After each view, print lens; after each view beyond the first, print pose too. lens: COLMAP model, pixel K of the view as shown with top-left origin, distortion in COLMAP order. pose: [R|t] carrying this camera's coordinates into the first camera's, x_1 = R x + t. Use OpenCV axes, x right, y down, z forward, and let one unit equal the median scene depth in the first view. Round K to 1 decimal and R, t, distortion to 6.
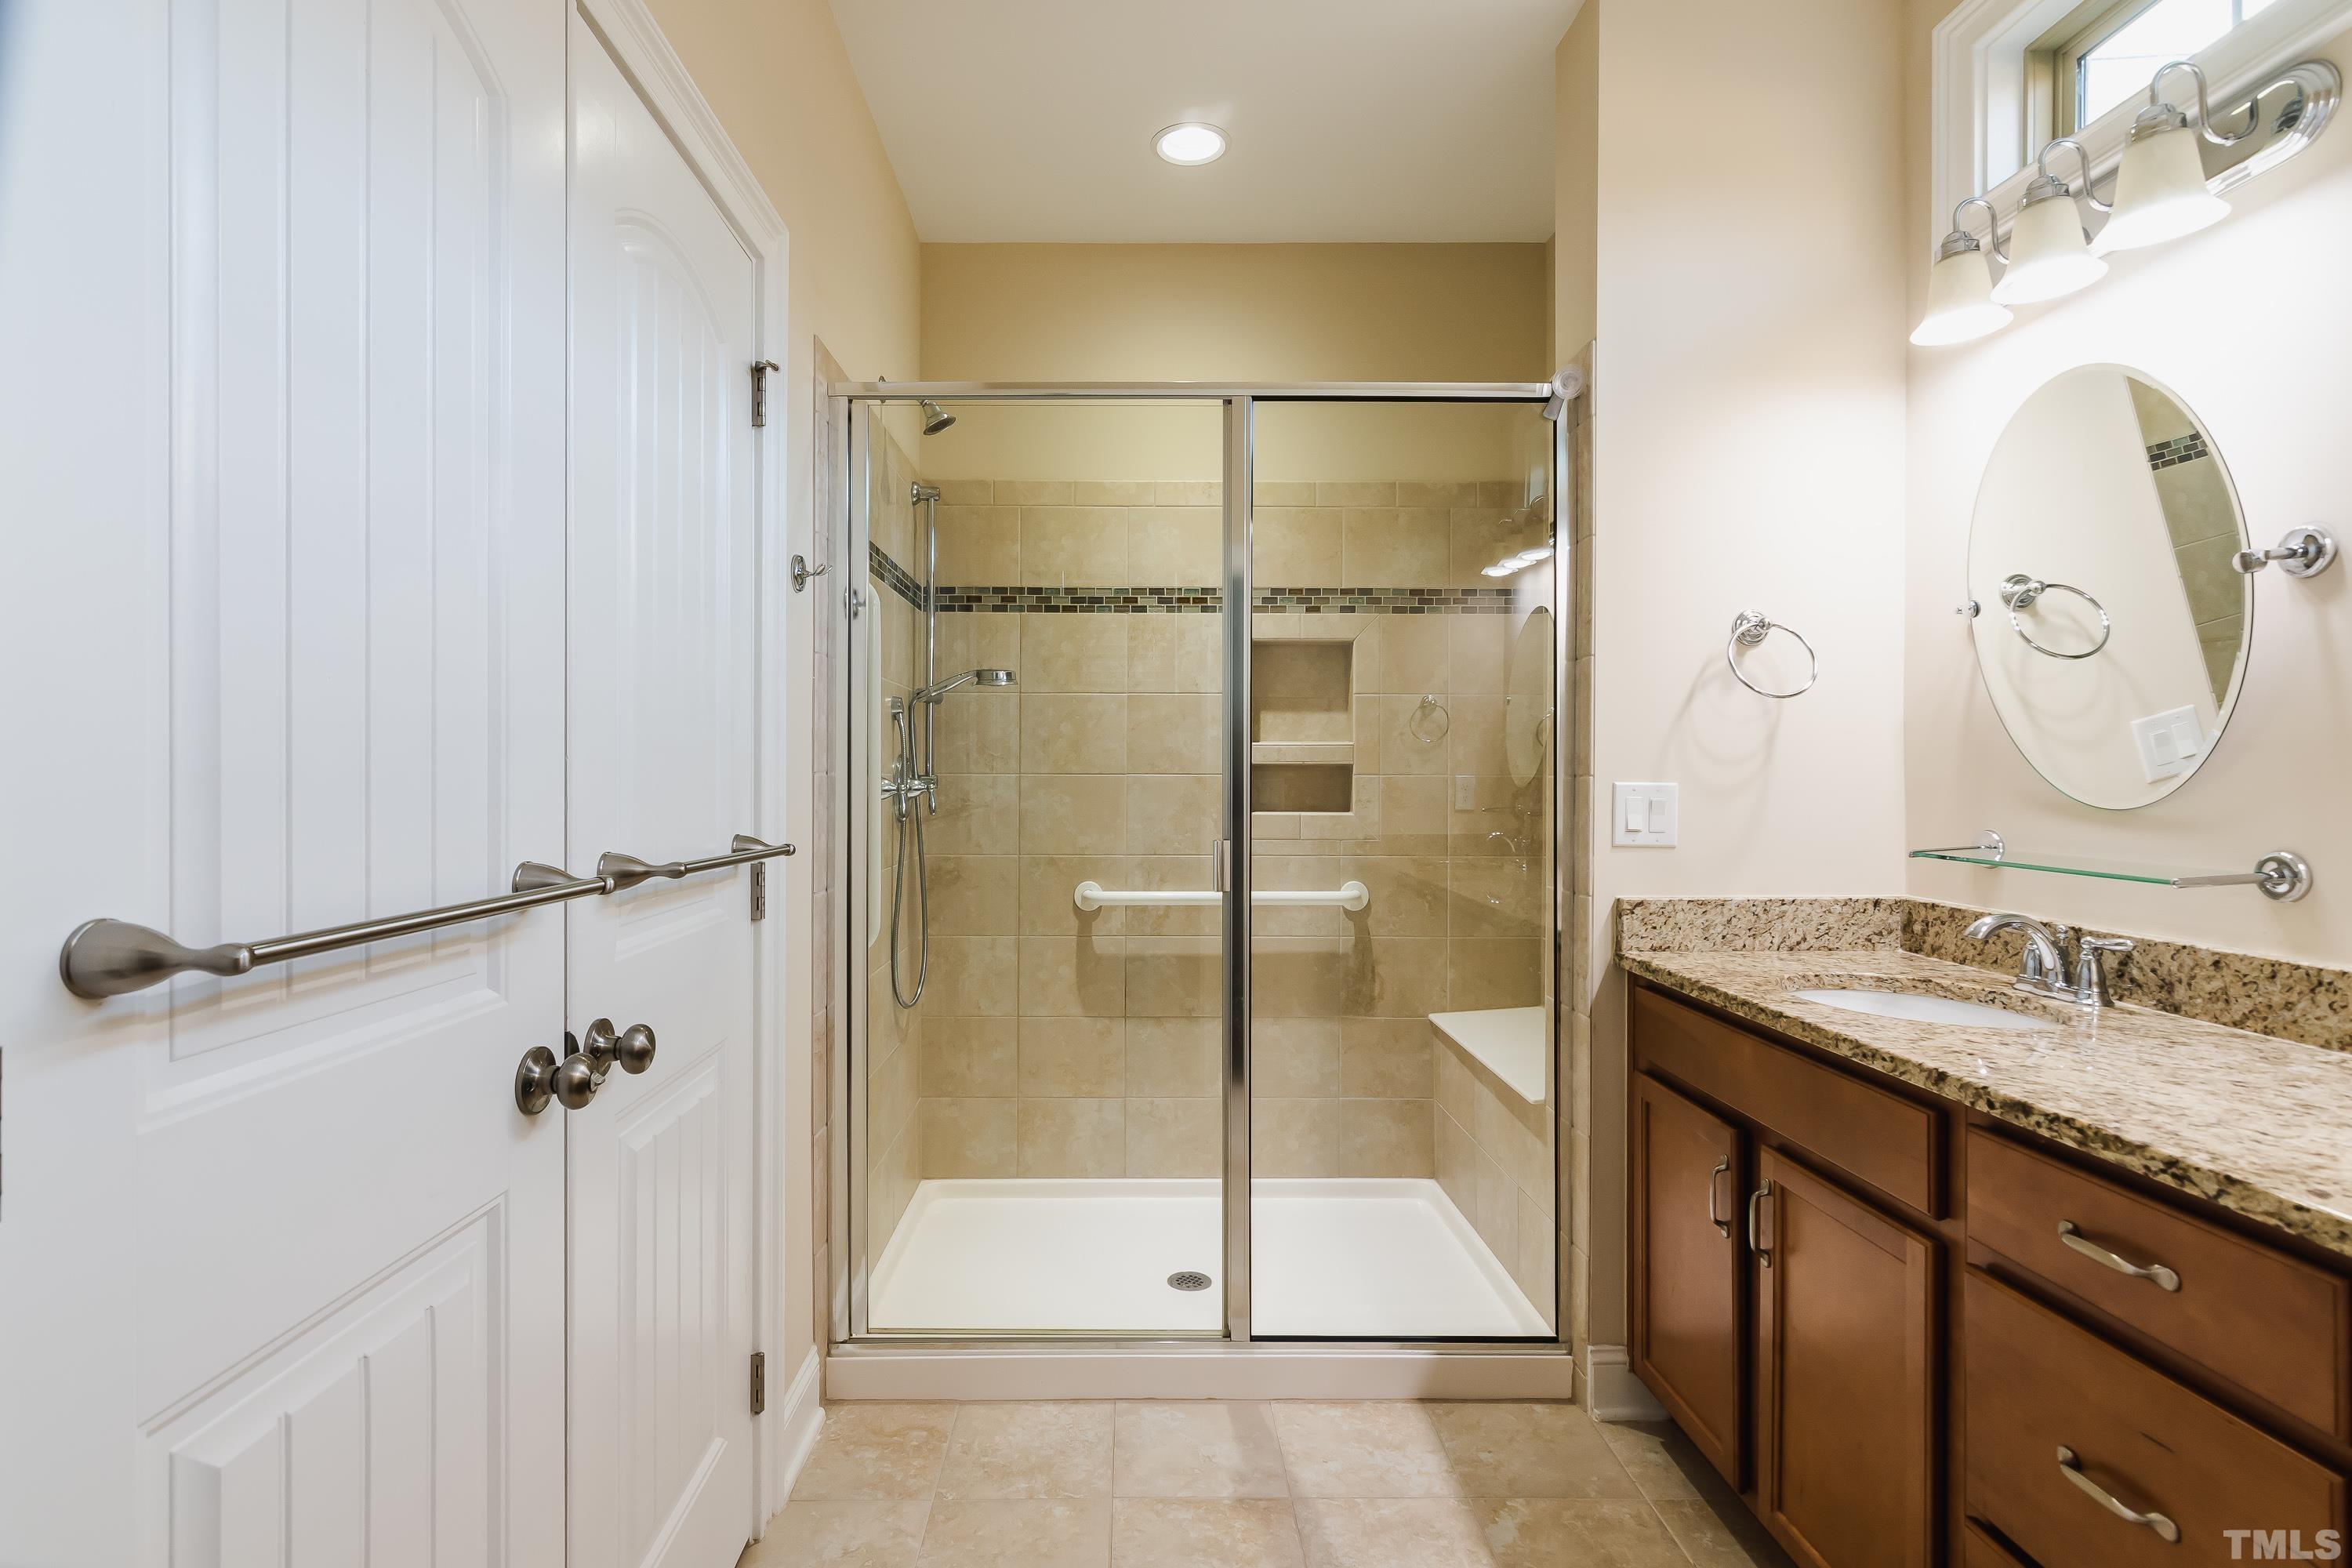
lens RADIAL K [[1132.9, 0, 1157.3], [0, 1132.9, 782.0], [0, 0, 1]] dist [0.003535, 0.000609]
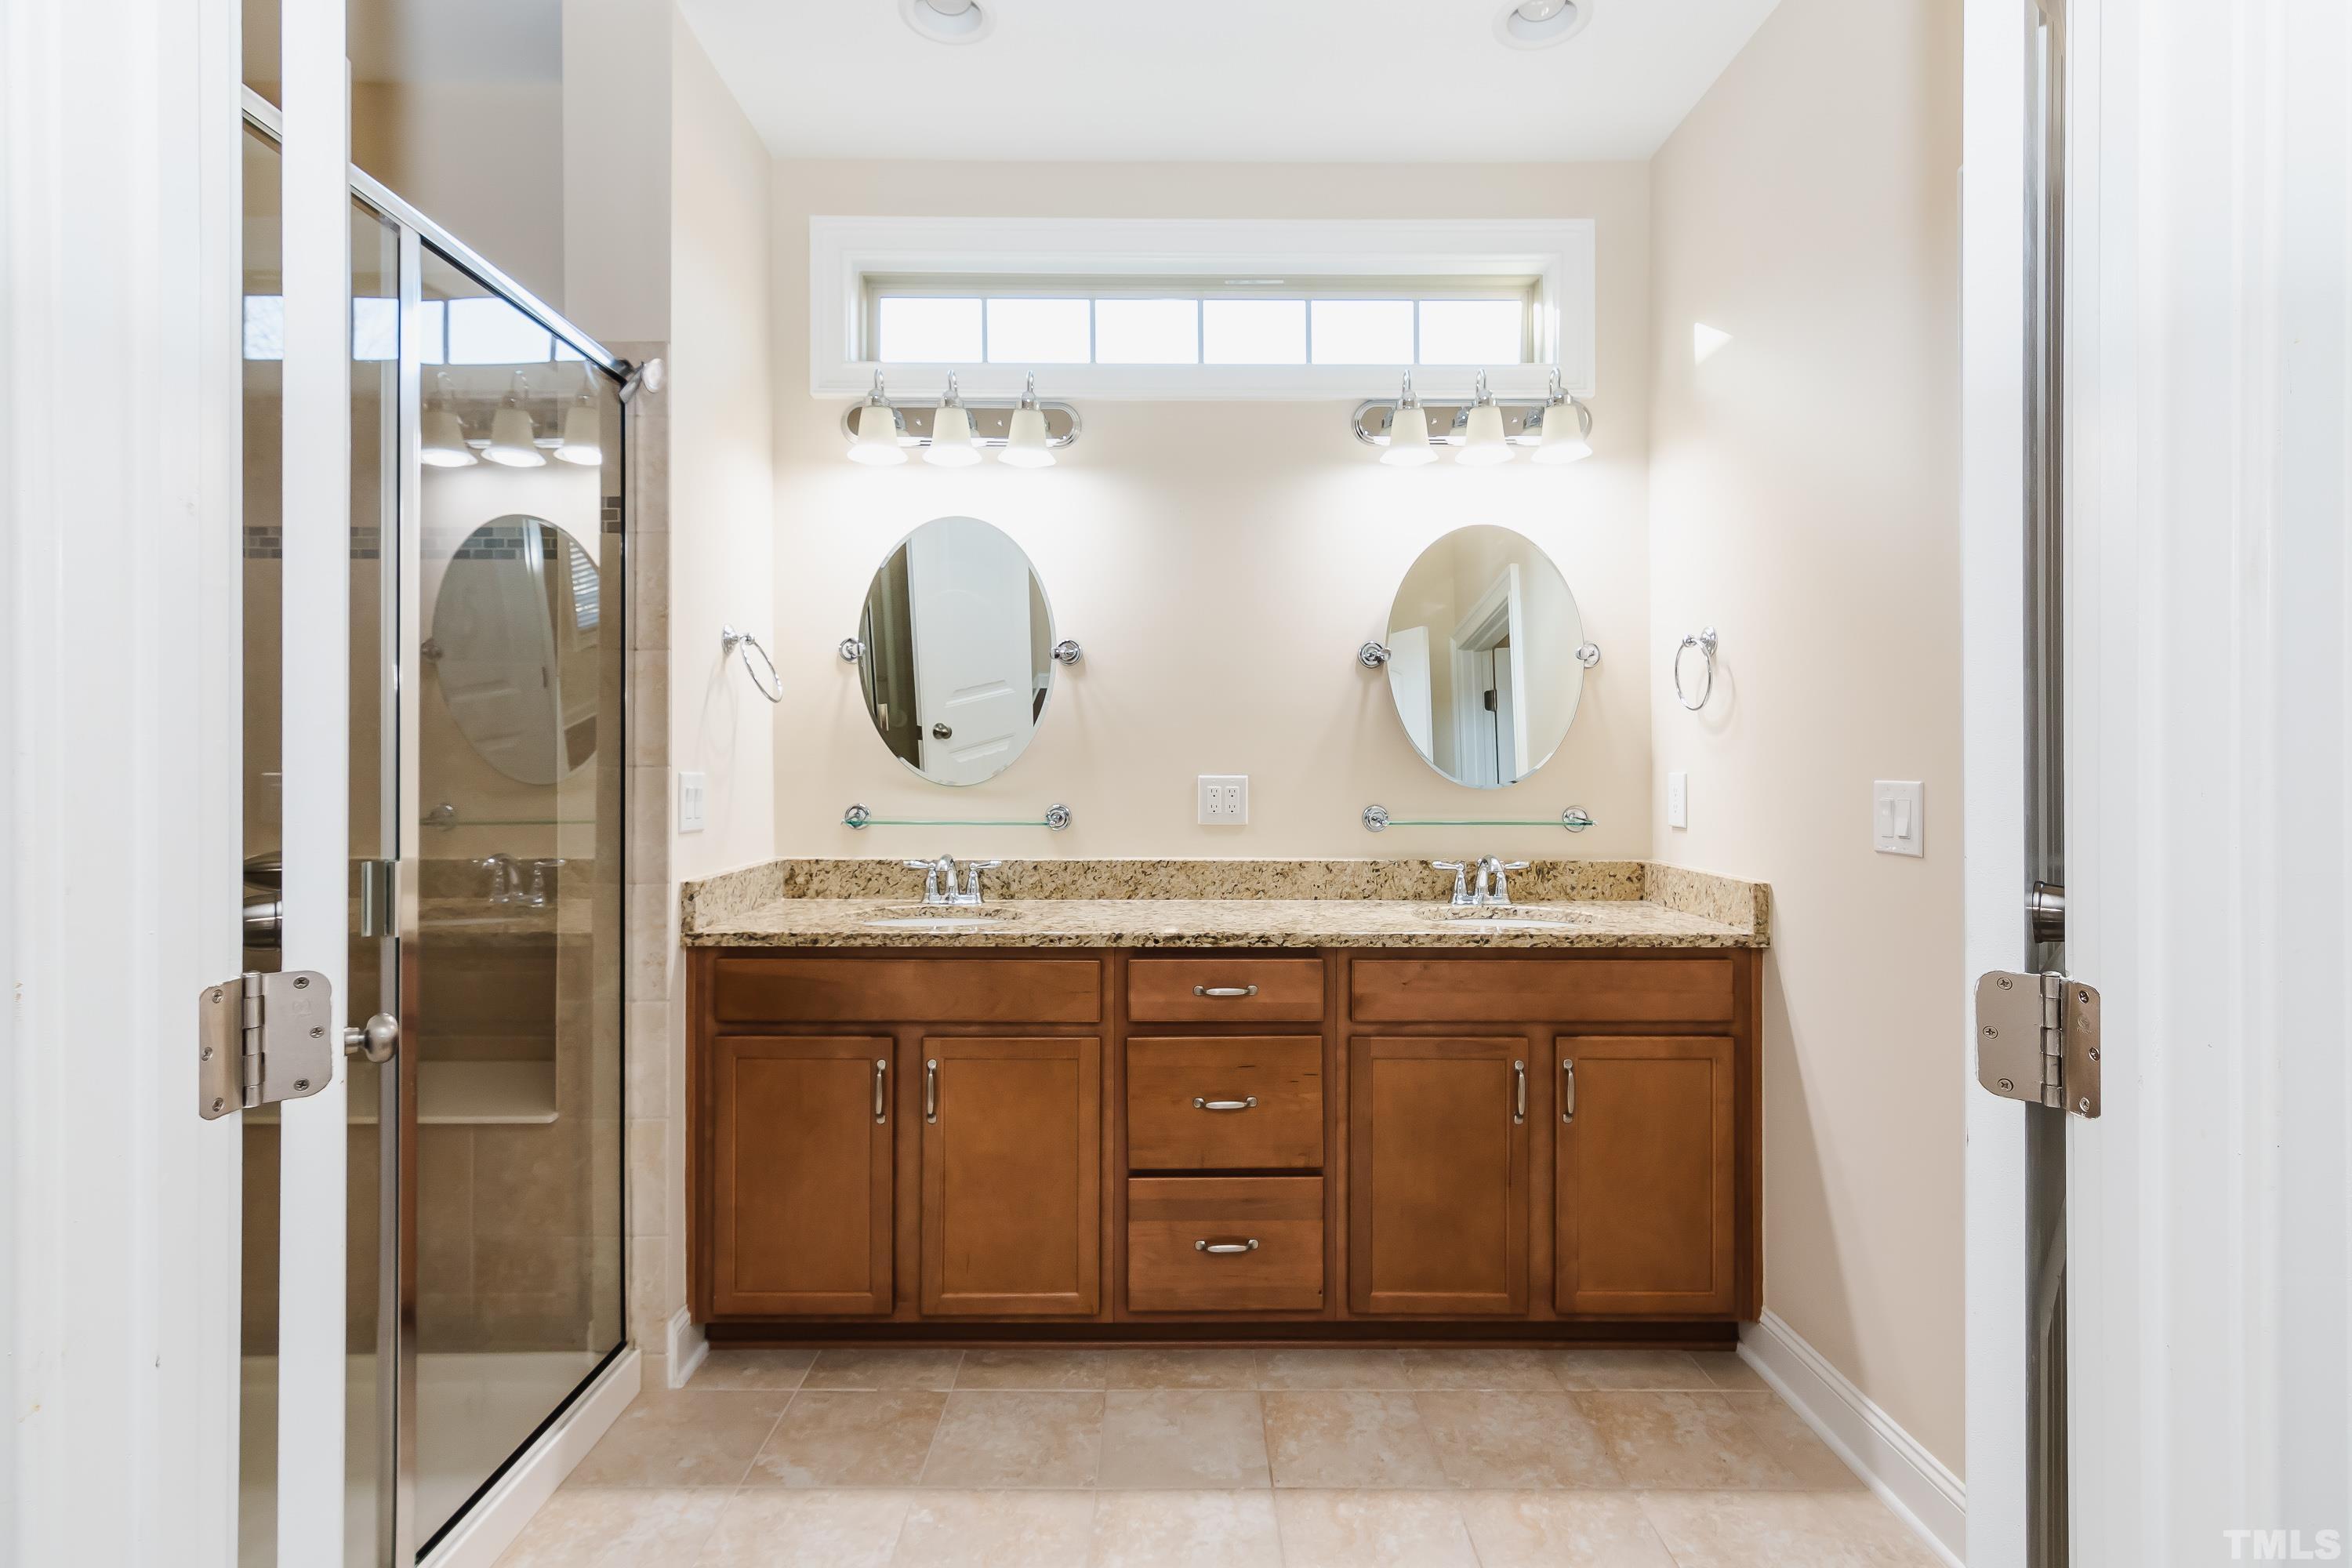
lens RADIAL K [[1132.9, 0, 1174.6], [0, 1132.9, 759.5], [0, 0, 1]] dist [0.003535, 0.000609]
pose [[0.012184, 0.004382, 0.999916, -0.892129], [0.003311, 0.999985, -0.004422, -0.006808], [-0.999920, 0.003364, 0.012169, 0.737471]]
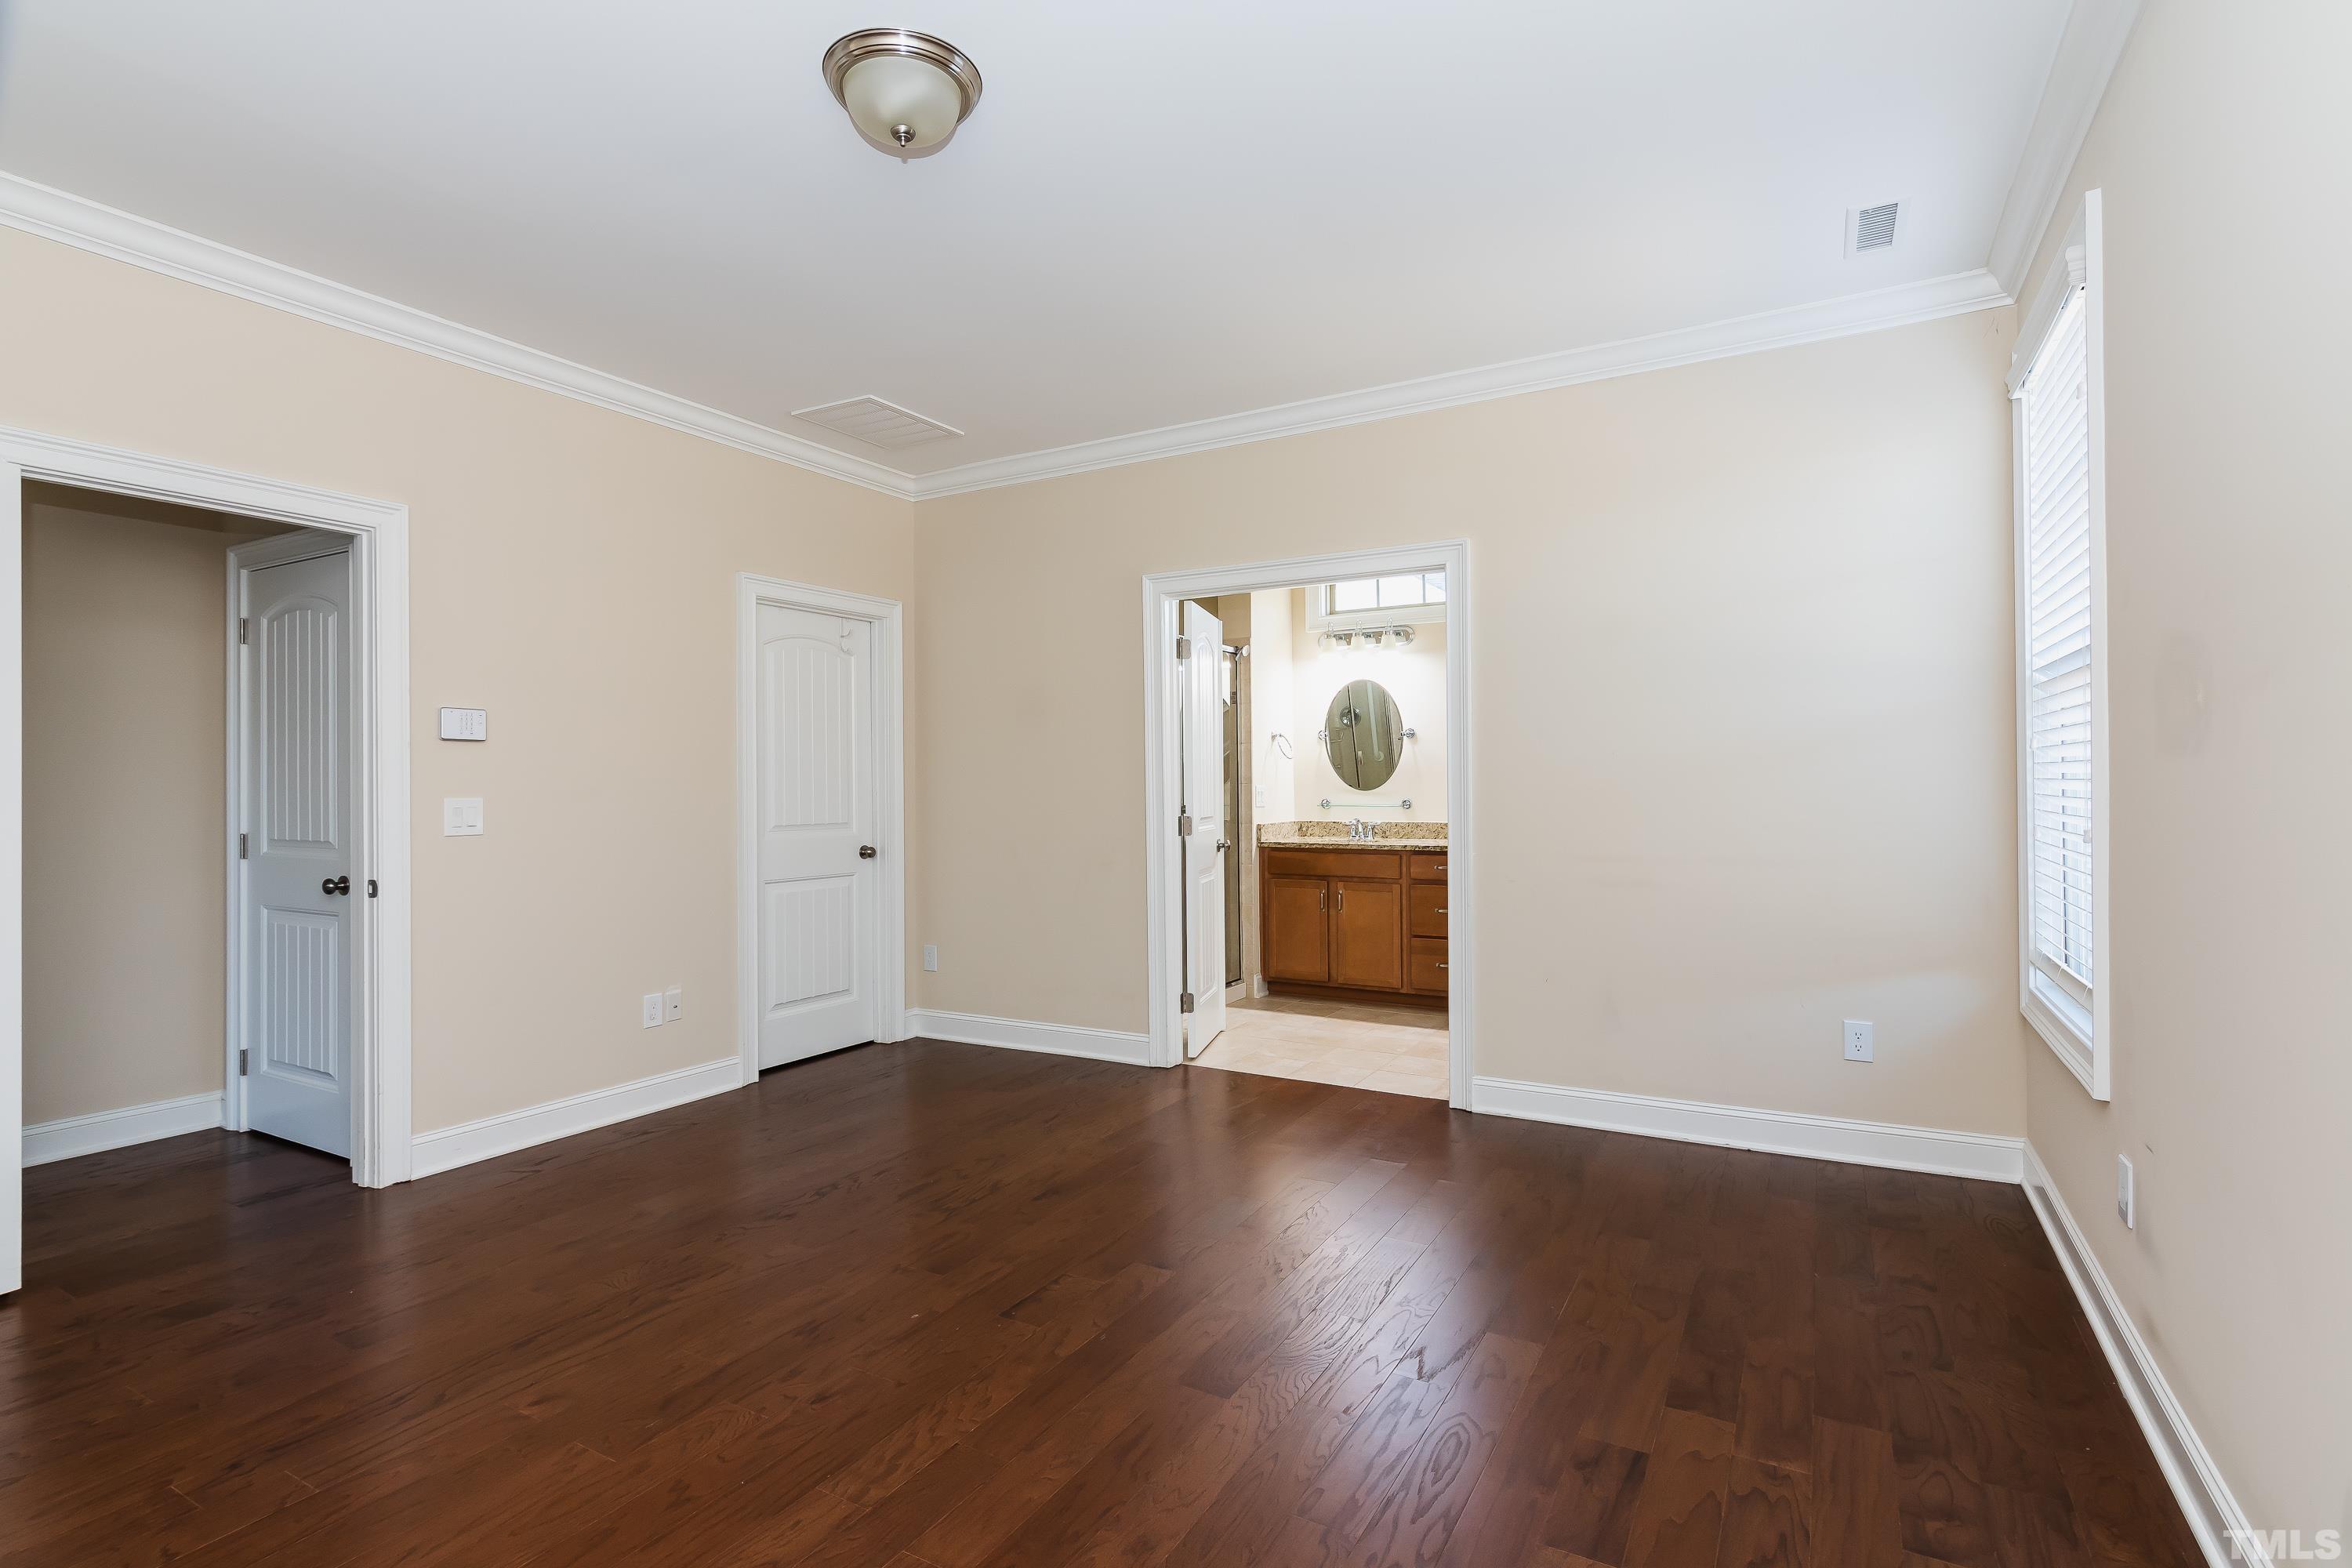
lens RADIAL K [[1132.9, 0, 1177.3], [0, 1132.9, 776.9], [0, 0, 1]] dist [0.003535, 0.000609]
pose [[0.505729, -0.003600, 0.862685, -3.181683], [0.013073, 0.999908, -0.003491, -0.020237], [-0.862594, 0.013043, 0.505729, -0.466548]]
